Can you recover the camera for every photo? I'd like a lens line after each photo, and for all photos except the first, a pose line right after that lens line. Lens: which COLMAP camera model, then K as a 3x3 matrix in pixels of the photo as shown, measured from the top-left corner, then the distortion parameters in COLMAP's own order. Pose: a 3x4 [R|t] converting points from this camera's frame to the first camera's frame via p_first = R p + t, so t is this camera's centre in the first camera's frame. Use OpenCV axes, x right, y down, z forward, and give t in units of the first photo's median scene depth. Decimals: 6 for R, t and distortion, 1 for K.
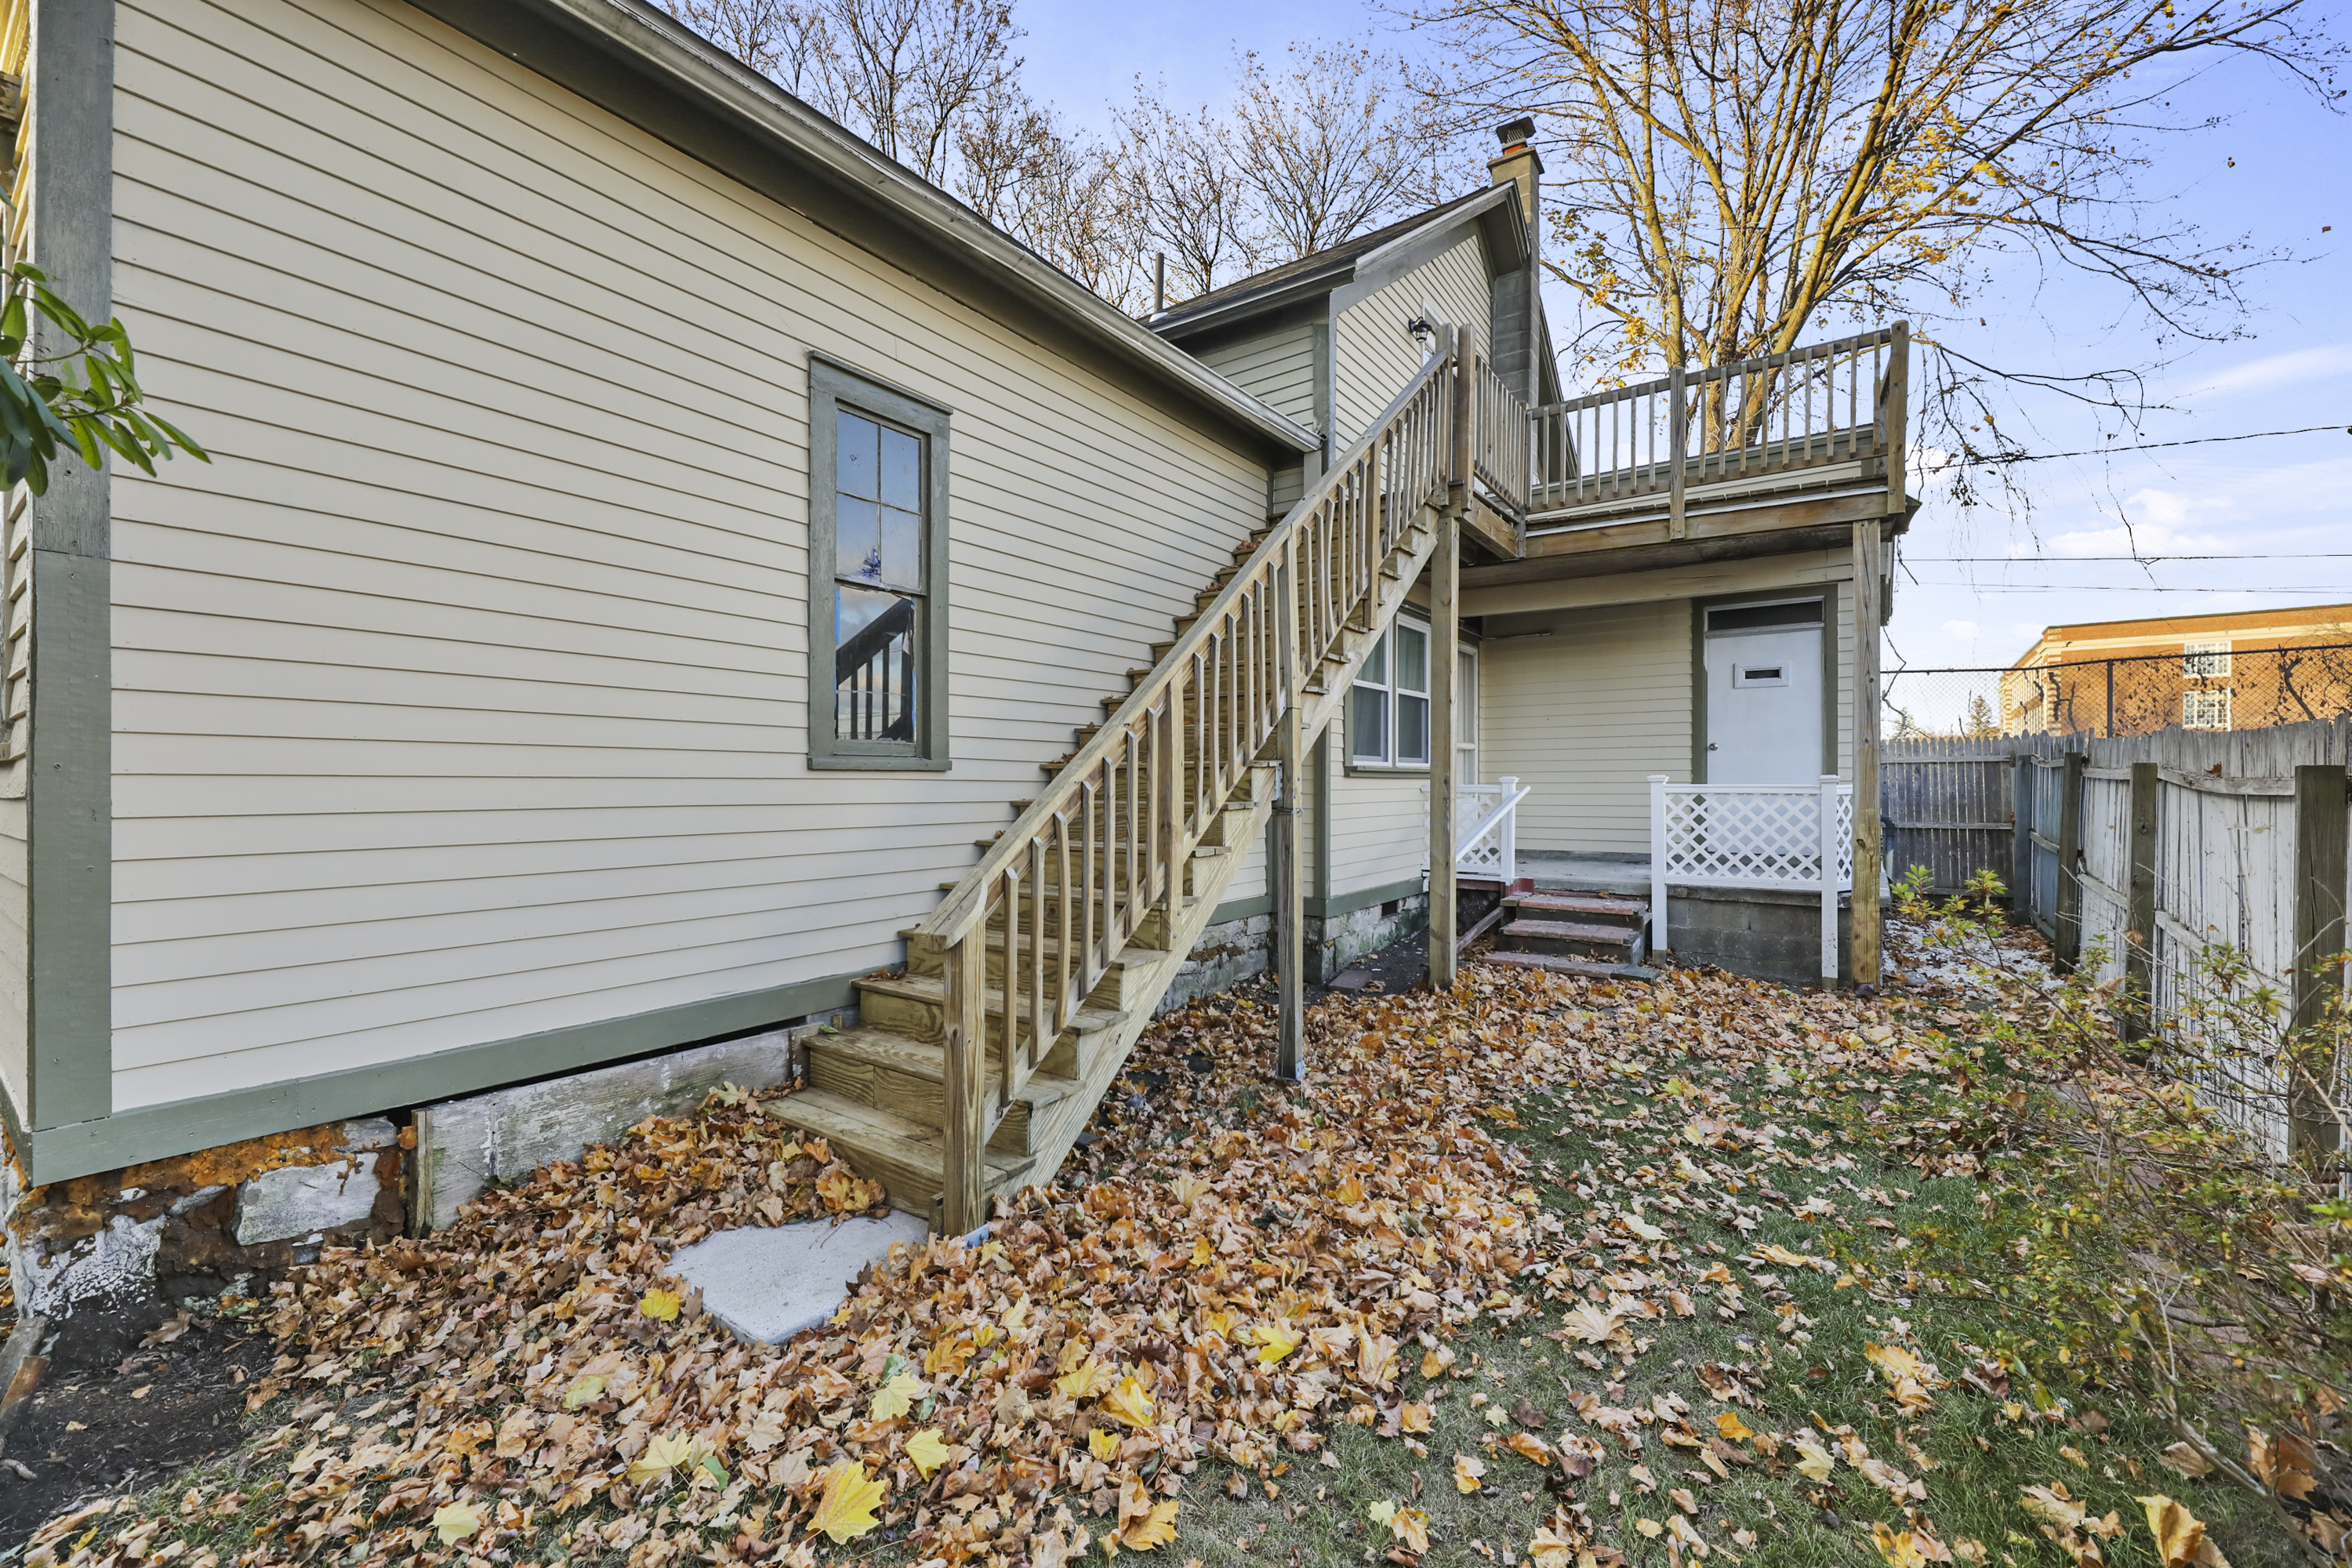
lens RADIAL K [[949.0, 0, 1163.8], [0, 949.0, 785.8], [0, 0, 1]] dist [-0.003847, -0.001402]
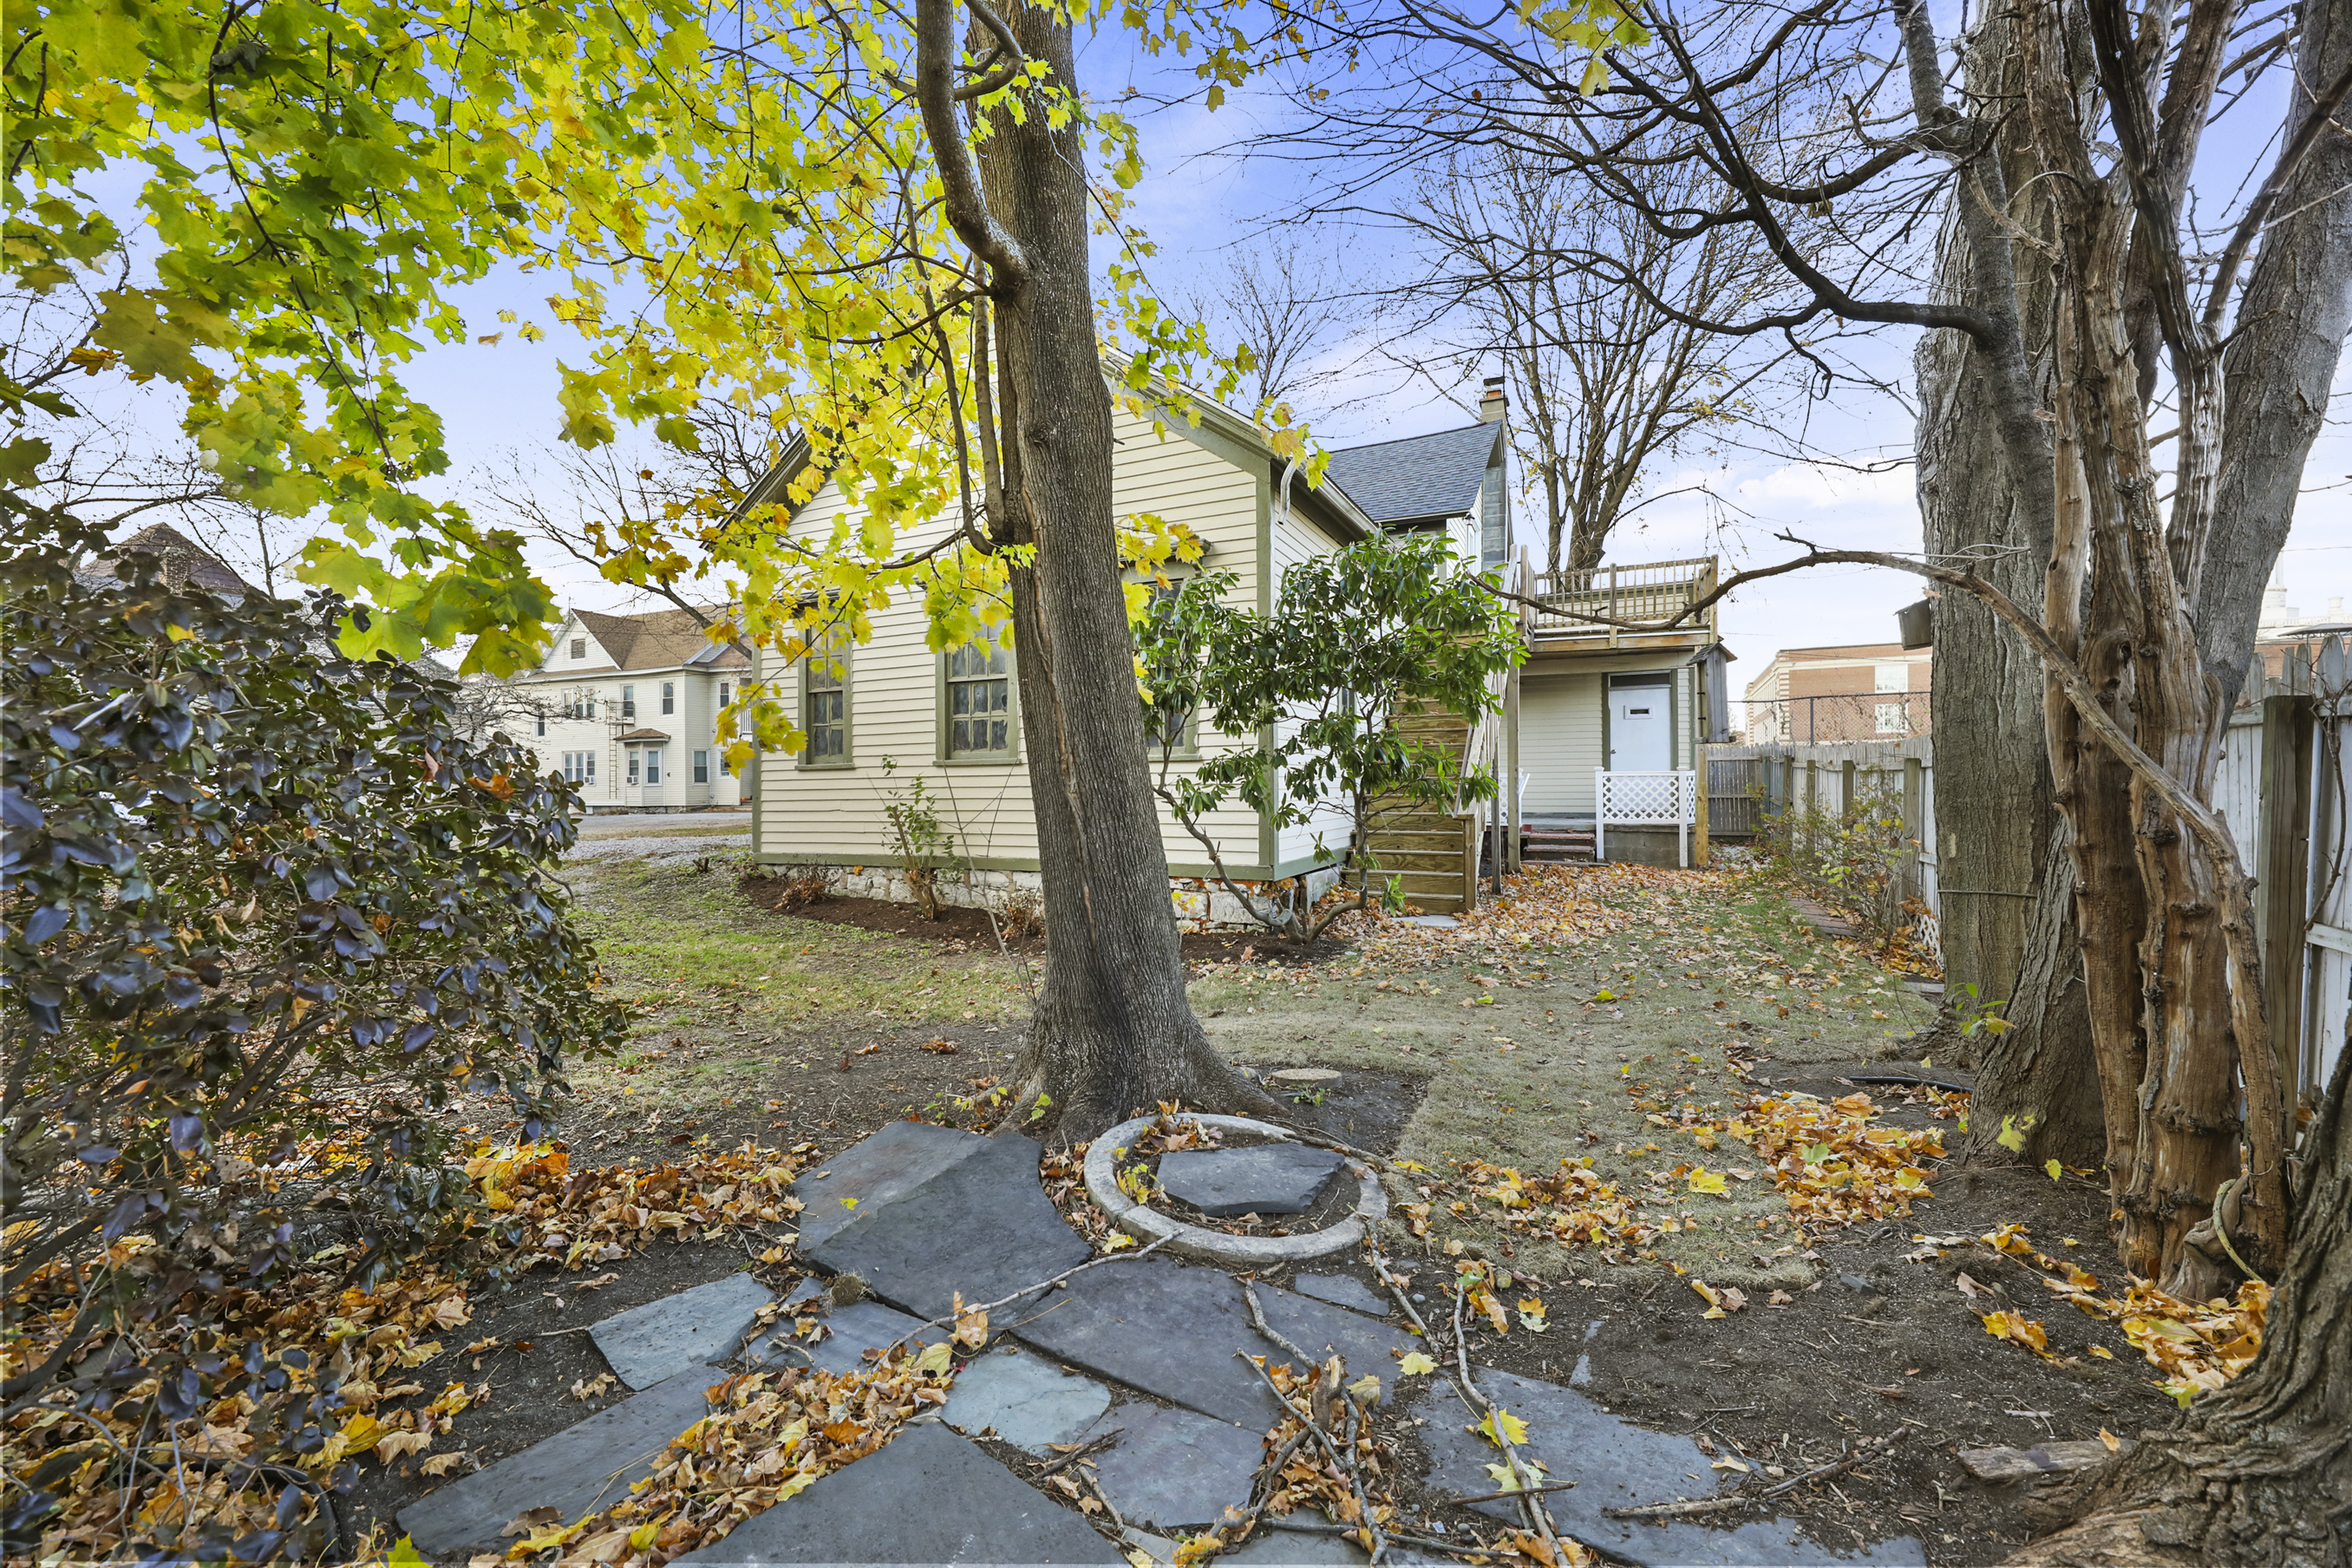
lens RADIAL K [[949.0, 0, 1174.7], [0, 949.0, 776.0], [0, 0, 1]] dist [-0.003847, -0.001402]
pose [[0.982989, -0.004418, 0.183614, -0.671139], [0.006507, 0.999921, -0.010777, 0.022332], [-0.183551, 0.011789, 0.982939, -0.722351]]
